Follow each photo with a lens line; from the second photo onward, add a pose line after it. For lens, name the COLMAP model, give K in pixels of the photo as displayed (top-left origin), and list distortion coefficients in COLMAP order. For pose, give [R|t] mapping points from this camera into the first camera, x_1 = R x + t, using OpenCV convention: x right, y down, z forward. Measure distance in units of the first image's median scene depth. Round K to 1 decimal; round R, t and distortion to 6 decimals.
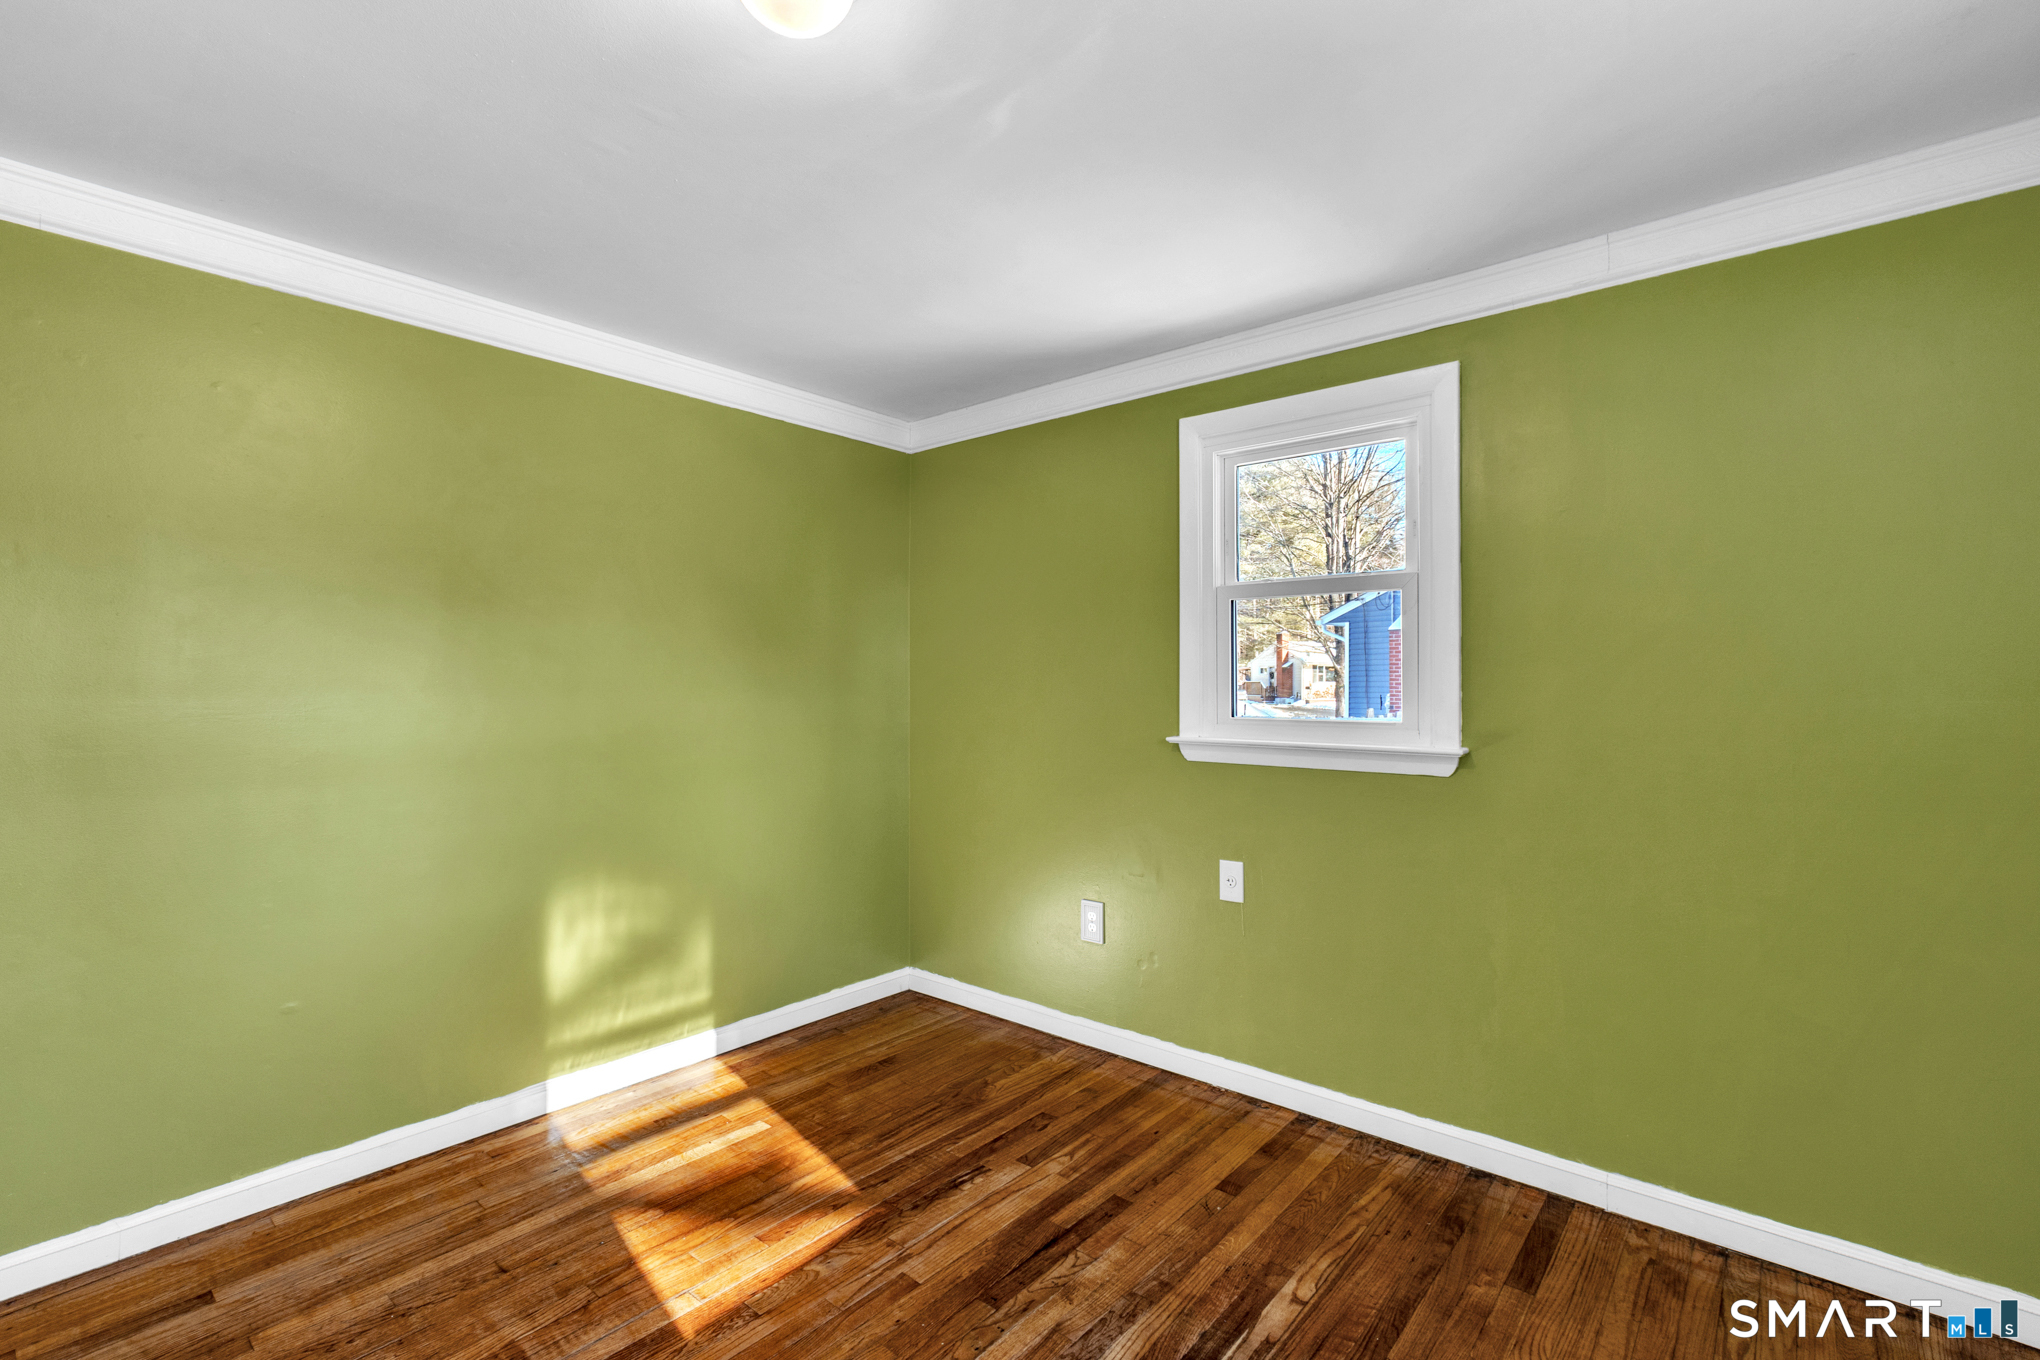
lens RADIAL K [[920.8, 0, 1019.8], [0, 920.8, 672.6], [0, 0, 1]] dist [0.000593, -0.002593]
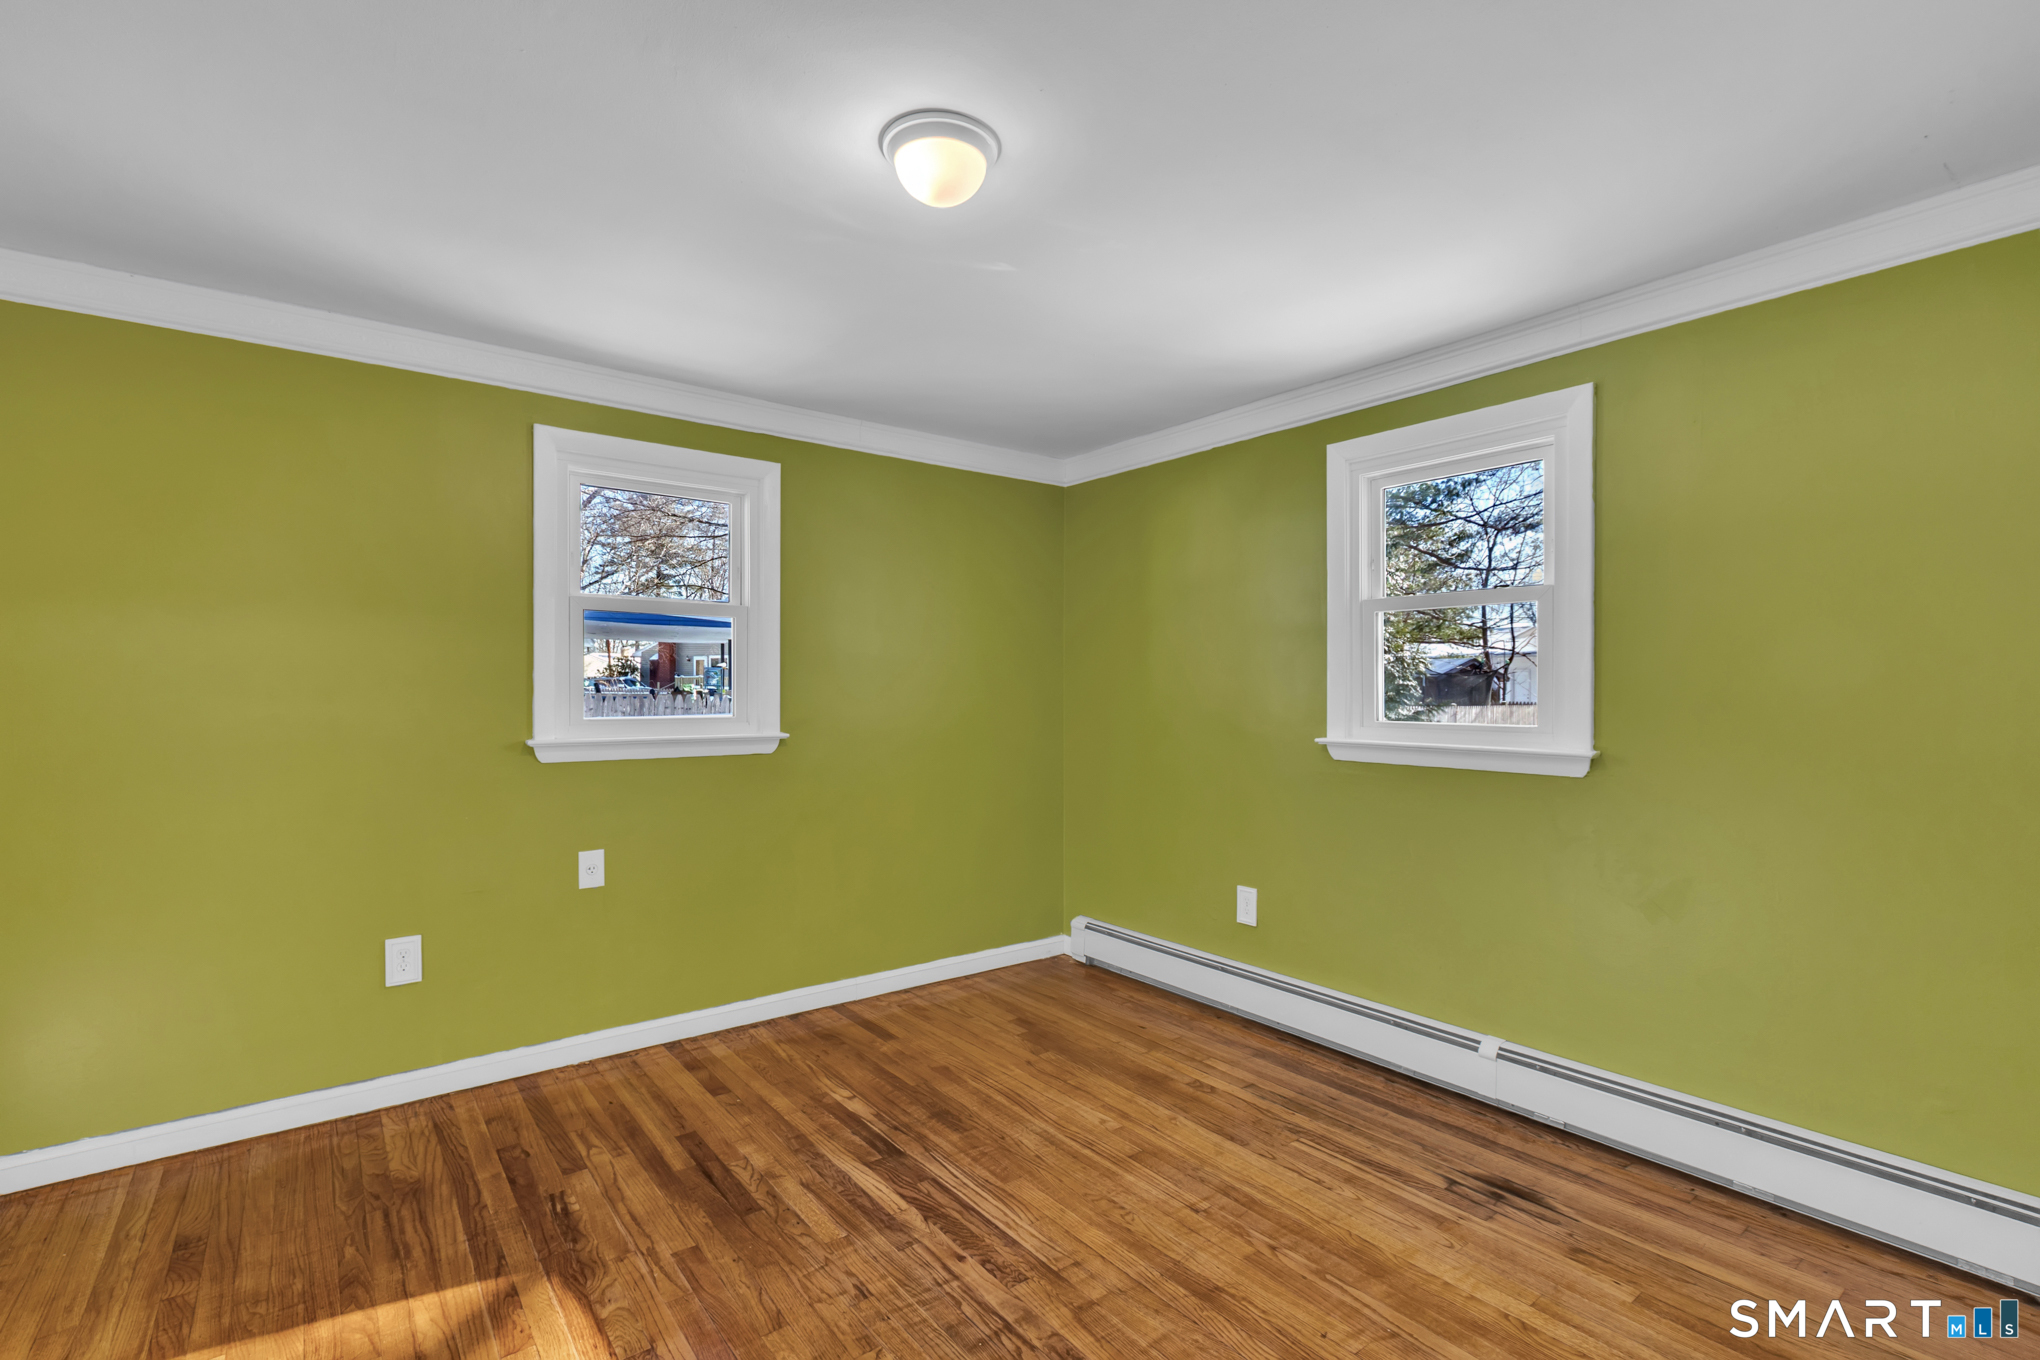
lens RADIAL K [[920.8, 0, 1028.0], [0, 920.8, 699.8], [0, 0, 1]] dist [0.000593, -0.002593]
pose [[0.196043, -0.011352, 0.980530, -0.869480], [-0.010599, 0.999850, 0.013695, 0.007440], [-0.980538, -0.013078, 0.195894, 0.338098]]
